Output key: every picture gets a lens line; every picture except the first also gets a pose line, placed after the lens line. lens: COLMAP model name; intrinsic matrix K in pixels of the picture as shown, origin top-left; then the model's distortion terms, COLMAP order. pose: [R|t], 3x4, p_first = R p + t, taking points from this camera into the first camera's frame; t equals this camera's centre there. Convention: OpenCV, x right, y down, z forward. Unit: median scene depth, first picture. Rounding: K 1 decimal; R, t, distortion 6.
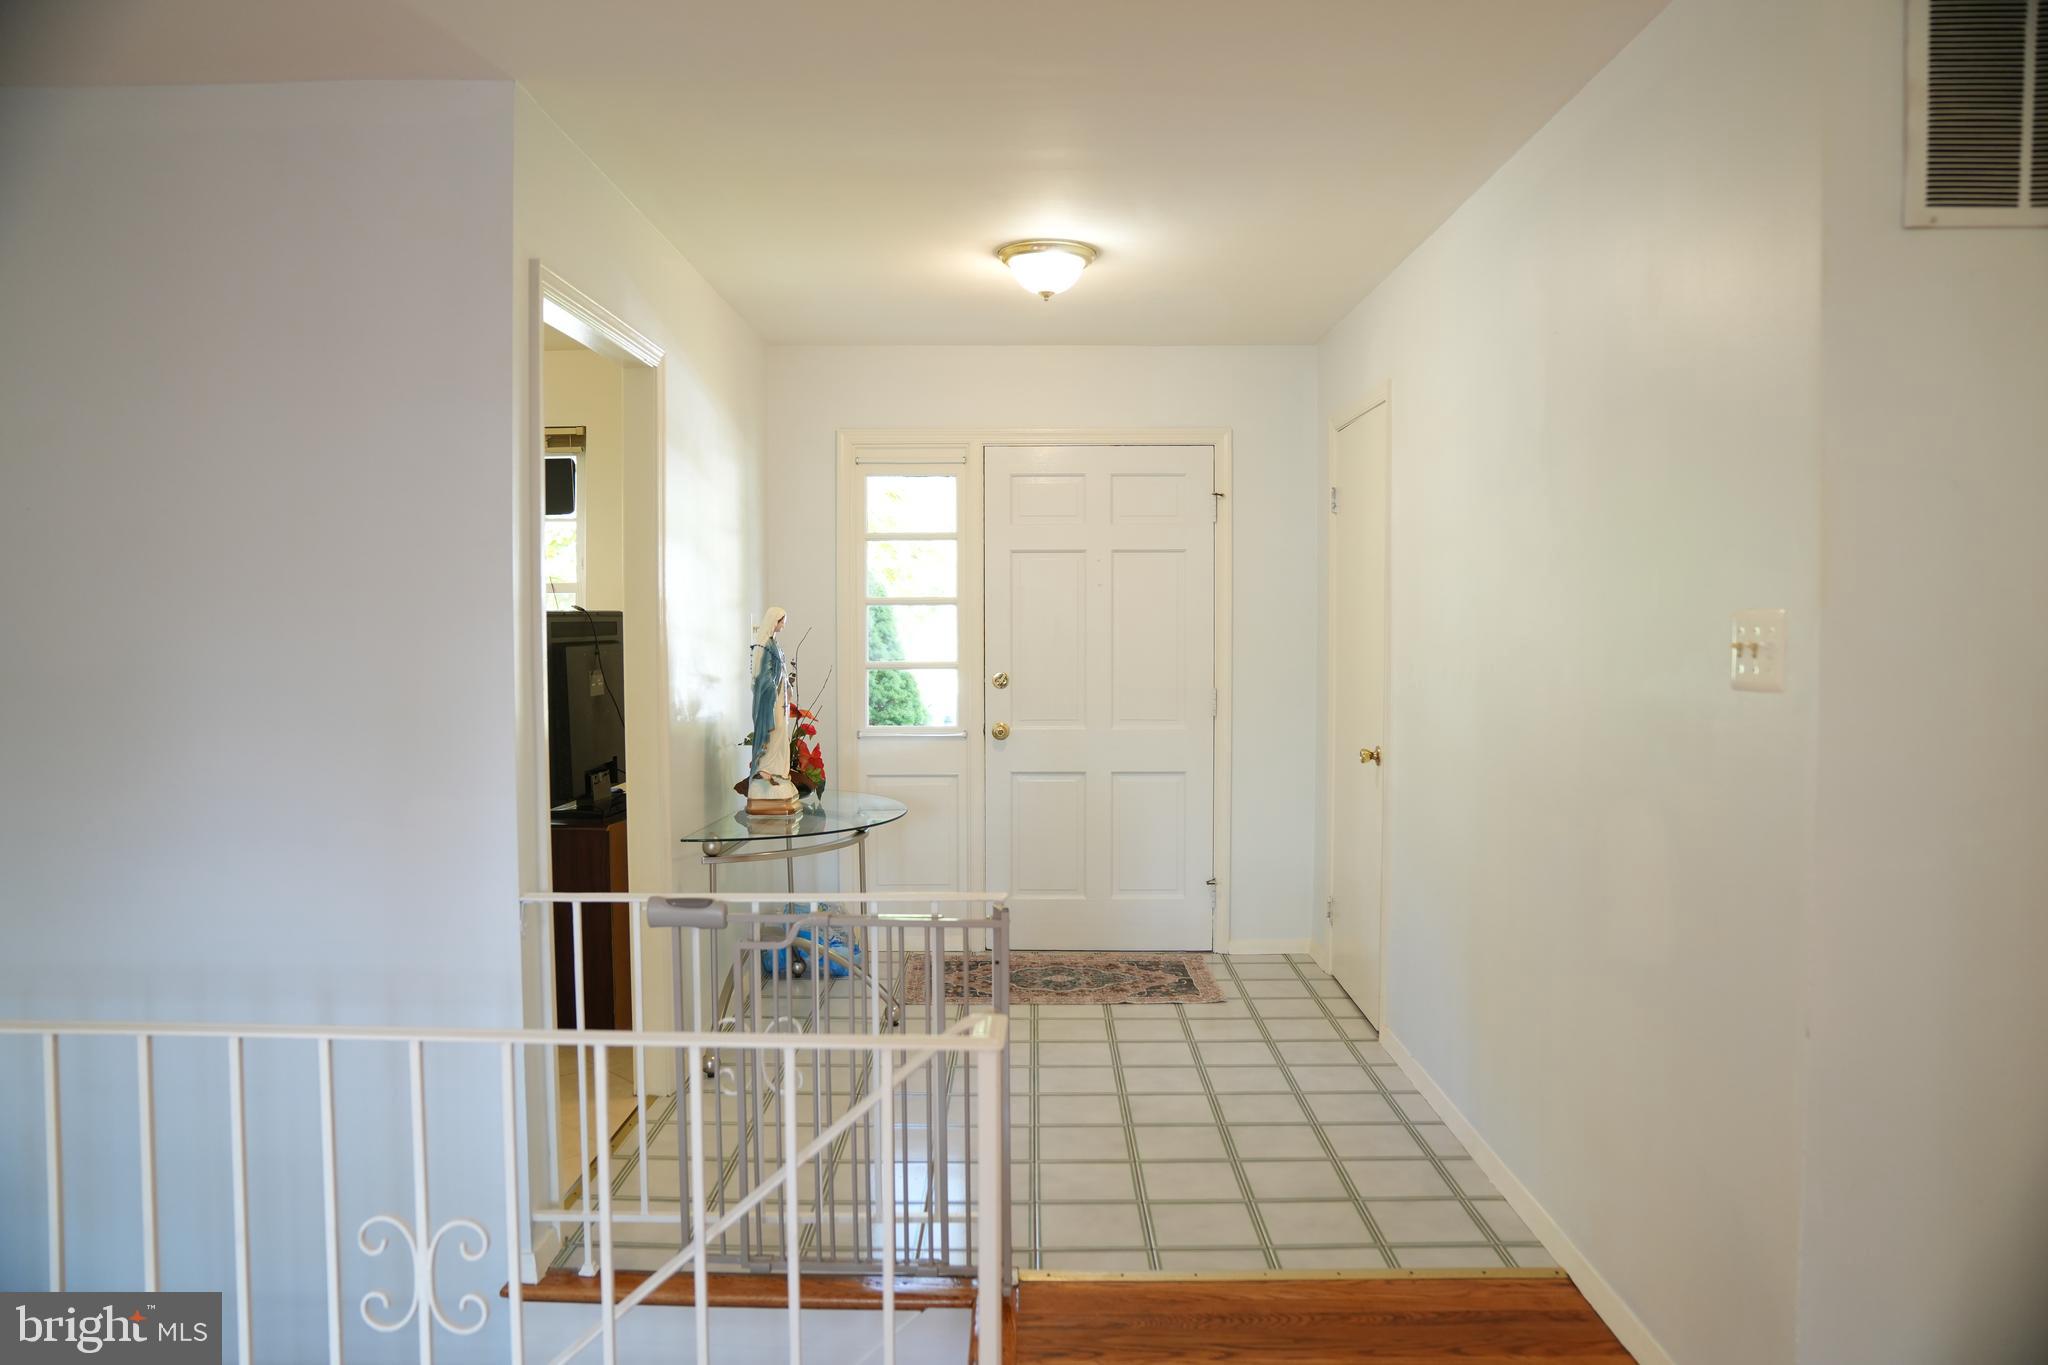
lens RADIAL K [[1419.4, 0, 1029.9], [0, 1419.4, 676.4], [0, 0, 1]] dist [-0.125819, 0.097607]
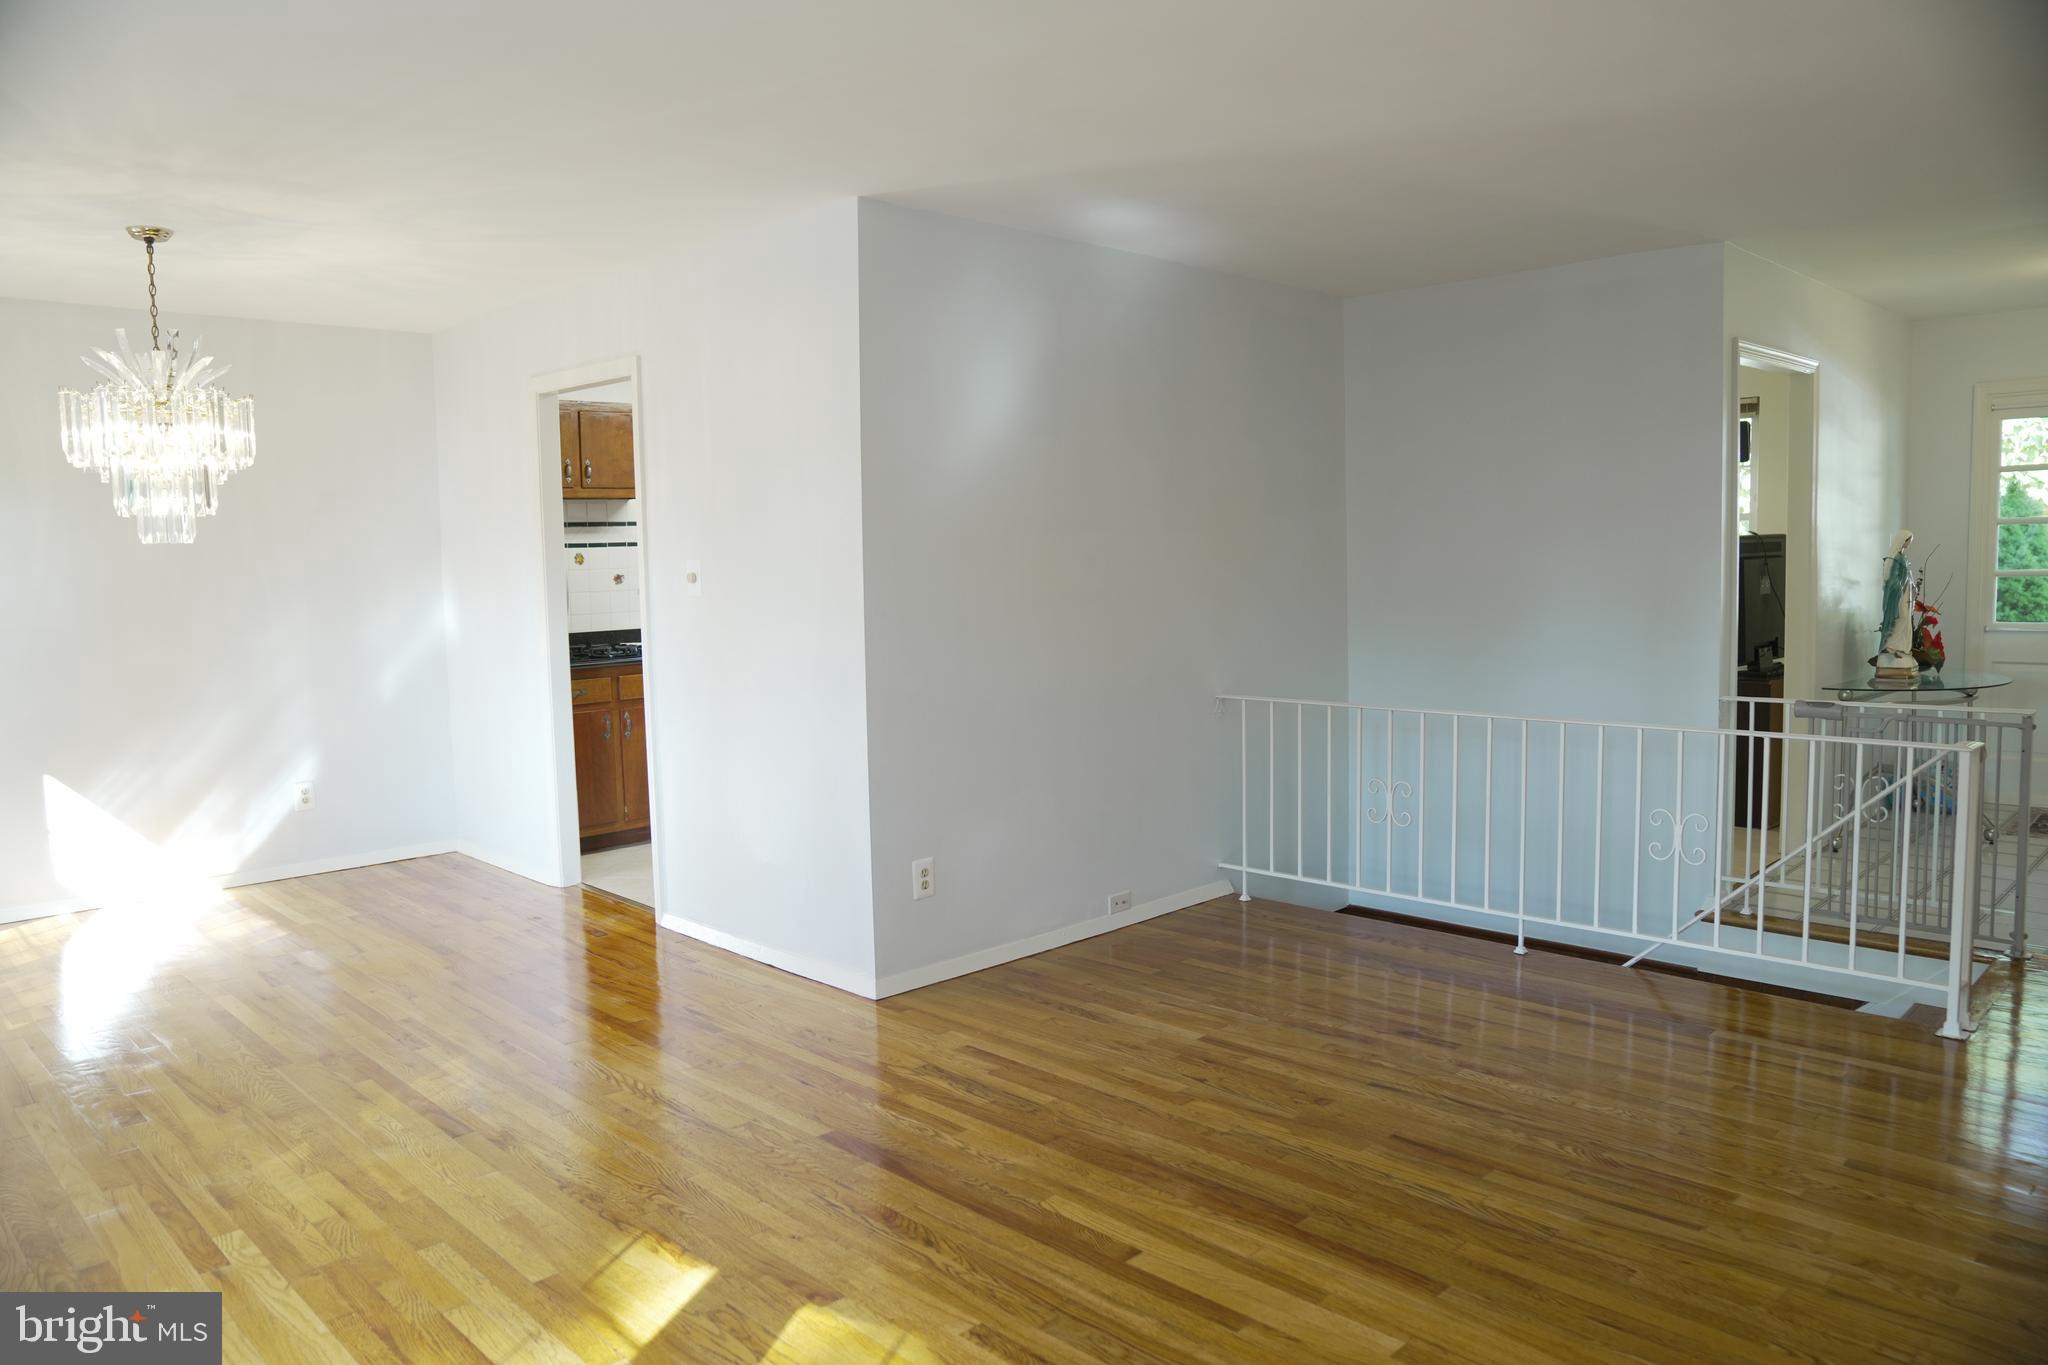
lens RADIAL K [[1419.4, 0, 1029.9], [0, 1419.4, 676.4], [0, 0, 1]] dist [-0.125819, 0.097607]
pose [[0.709502, 0.047448, -0.703105, 0.159742], [-0.004589, 0.998021, 0.062719, 0.013835], [0.704689, -0.041273, 0.708315, -0.552191]]
